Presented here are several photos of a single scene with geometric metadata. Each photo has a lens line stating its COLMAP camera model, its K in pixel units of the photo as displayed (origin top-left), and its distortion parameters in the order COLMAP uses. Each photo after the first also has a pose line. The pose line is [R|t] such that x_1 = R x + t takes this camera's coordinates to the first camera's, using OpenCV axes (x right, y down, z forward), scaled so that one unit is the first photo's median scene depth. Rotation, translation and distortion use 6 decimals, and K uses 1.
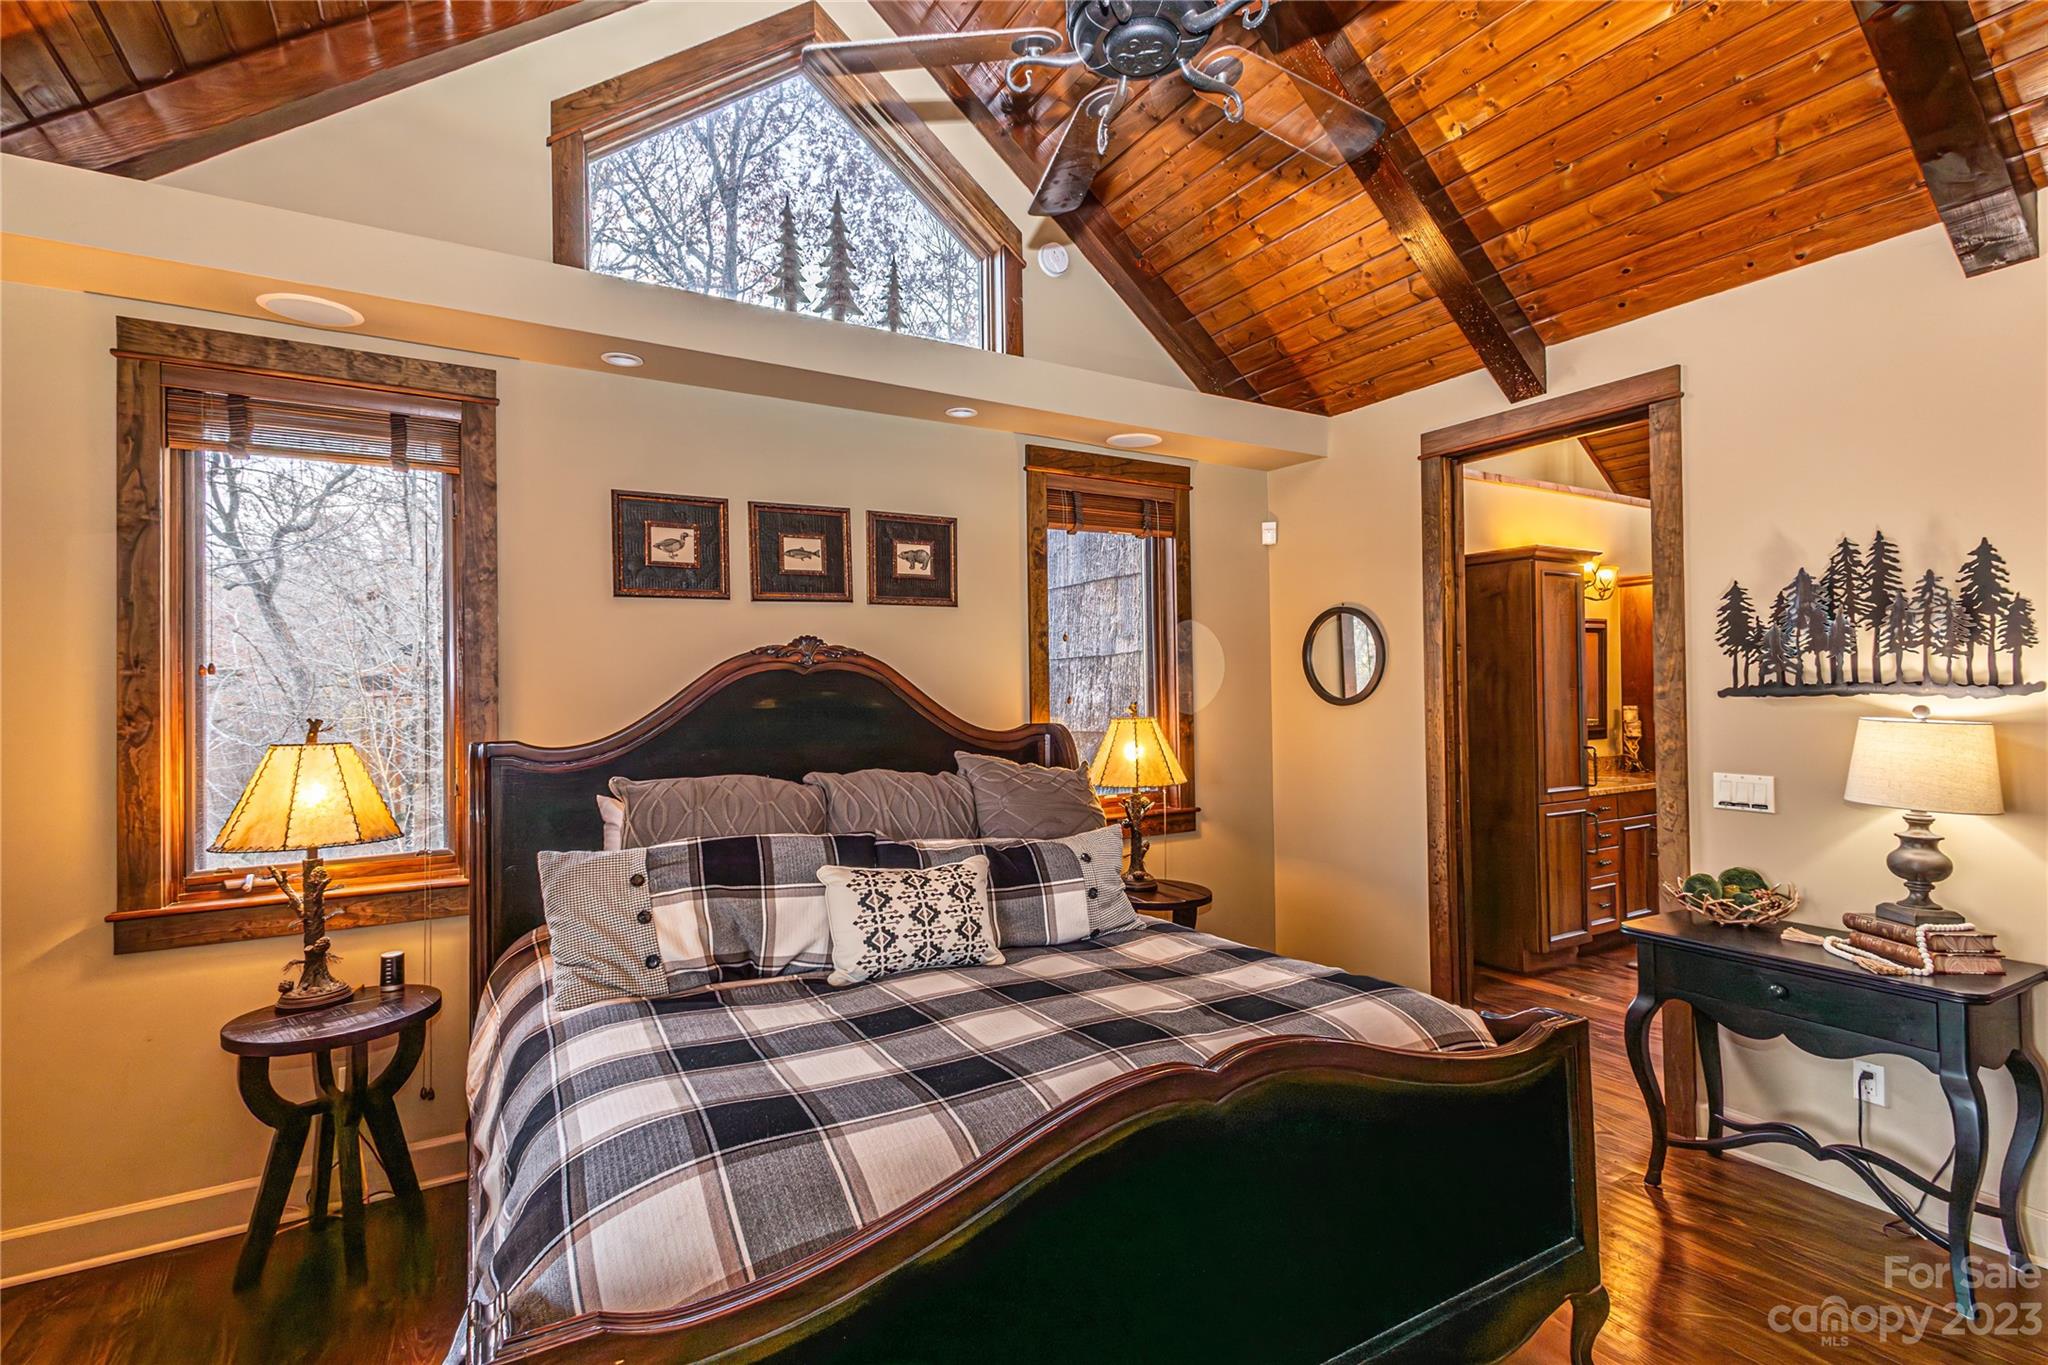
lens RADIAL K [[939.2, 0, 1013.9], [0, 939.2, 679.0], [0, 0, 1]] dist [0.010090, -0.003259]
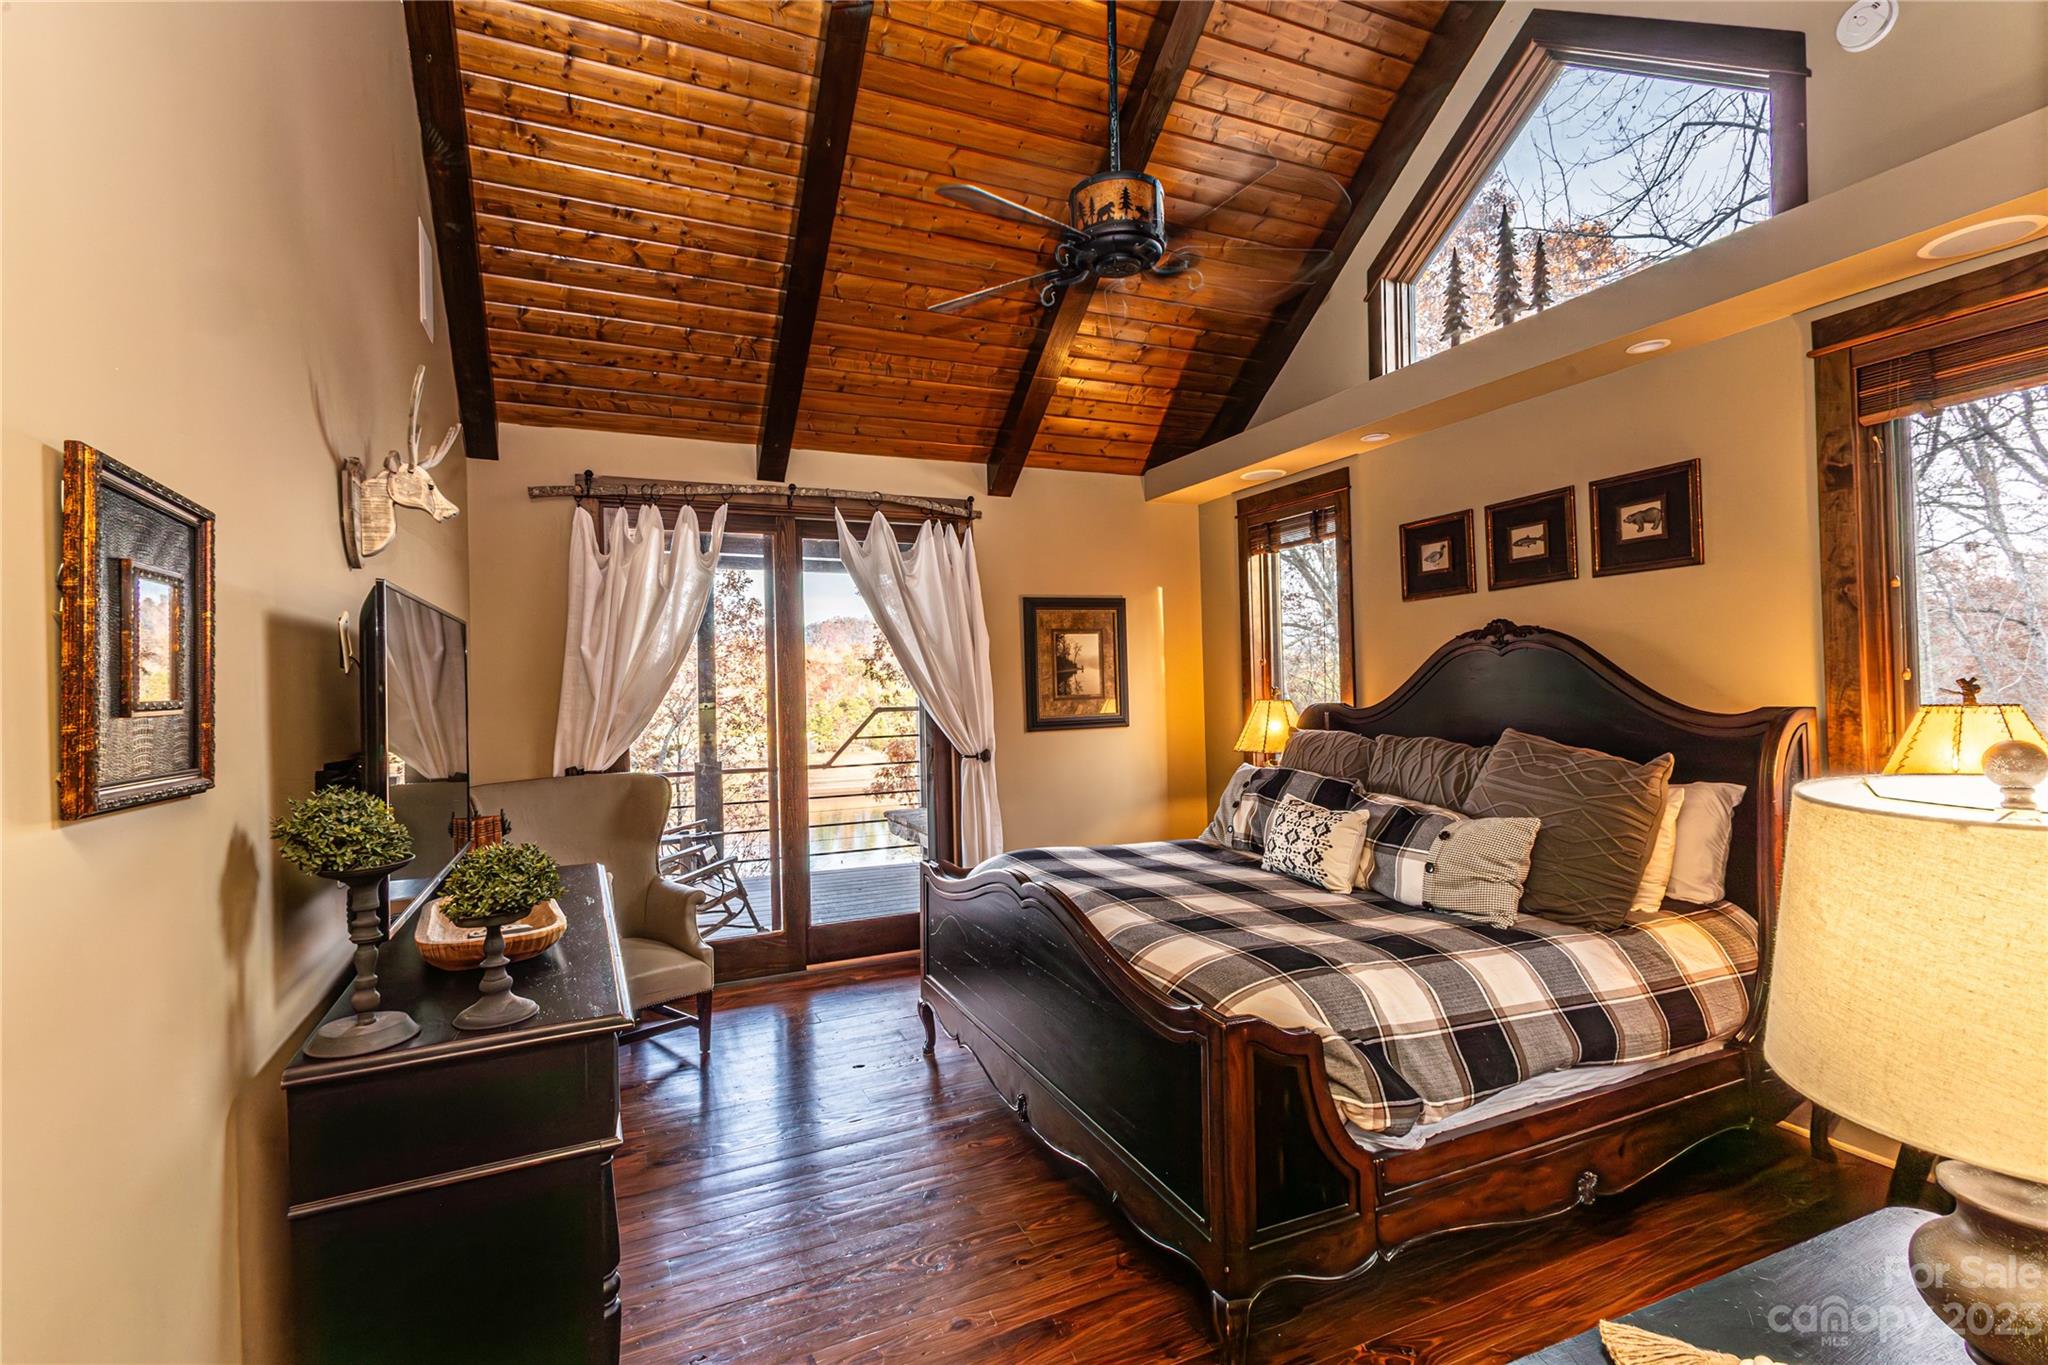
lens RADIAL K [[939.2, 0, 1024.2], [0, 939.2, 684.7], [0, 0, 1]] dist [0.010090, -0.003259]
pose [[-0.103390, 0.016527, -0.994504, 0.904254], [0.040589, 0.999099, 0.012383, -0.004772], [0.993812, -0.039086, -0.103968, 0.520786]]
